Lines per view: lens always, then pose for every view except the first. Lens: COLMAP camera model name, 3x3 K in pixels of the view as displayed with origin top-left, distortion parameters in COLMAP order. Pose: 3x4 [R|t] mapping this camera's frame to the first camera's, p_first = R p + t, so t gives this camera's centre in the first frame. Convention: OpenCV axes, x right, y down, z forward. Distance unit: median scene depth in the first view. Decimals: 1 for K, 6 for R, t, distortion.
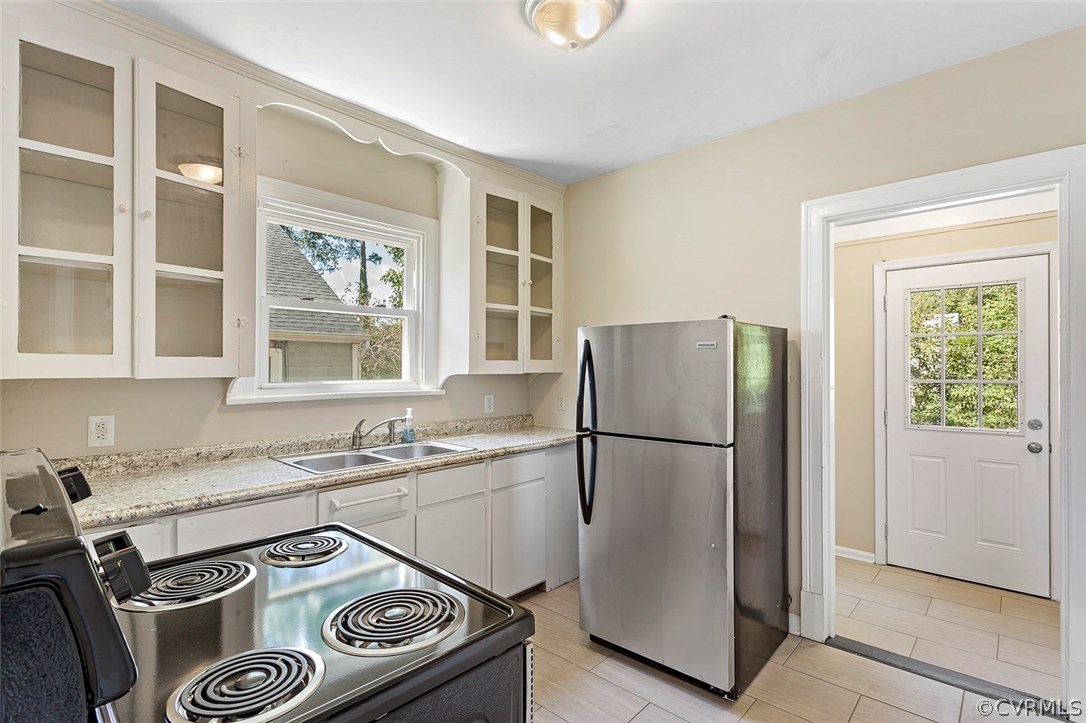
lens RADIAL K [[513.3, 0, 543.0], [0, 513.3, 361.5], [0, 0, 1]] dist [-0.000263, 0.000224]
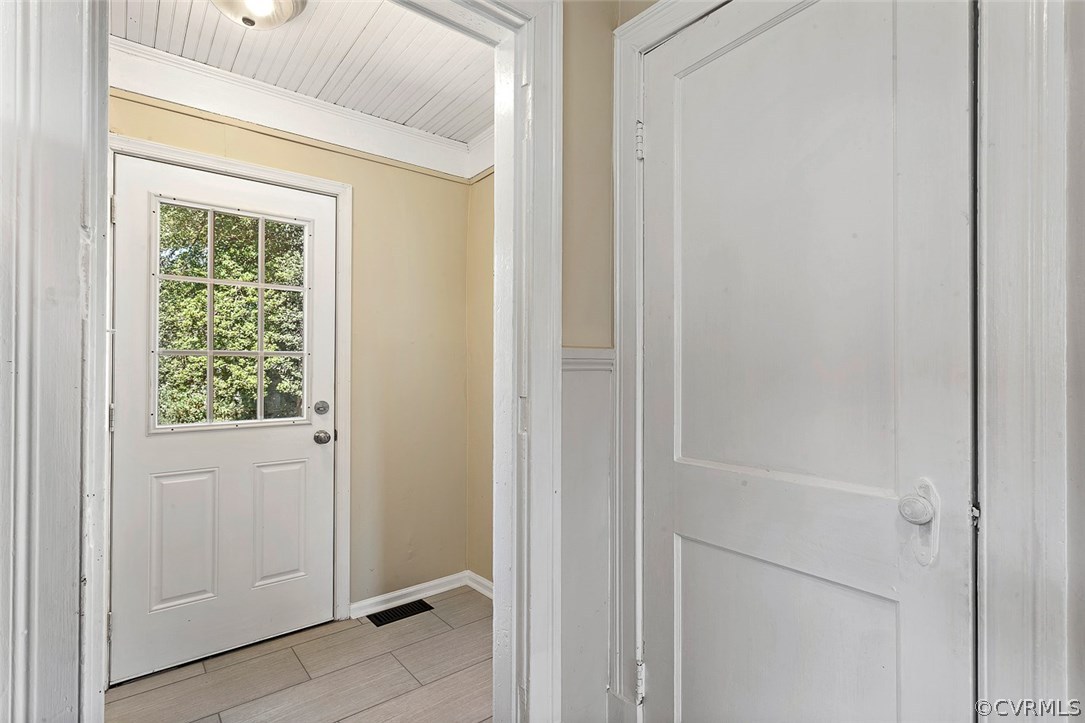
lens RADIAL K [[512.8, 0, 542.5], [0, 512.8, 361.5], [0, 0, 1]] dist [-0.000263, 0.000224]
pose [[0.148724, 0.017380, 0.988726, 0.220641], [-0.005490, 0.999845, -0.016749, 0.062103], [-0.988864, -0.002938, 0.148796, 0.539176]]
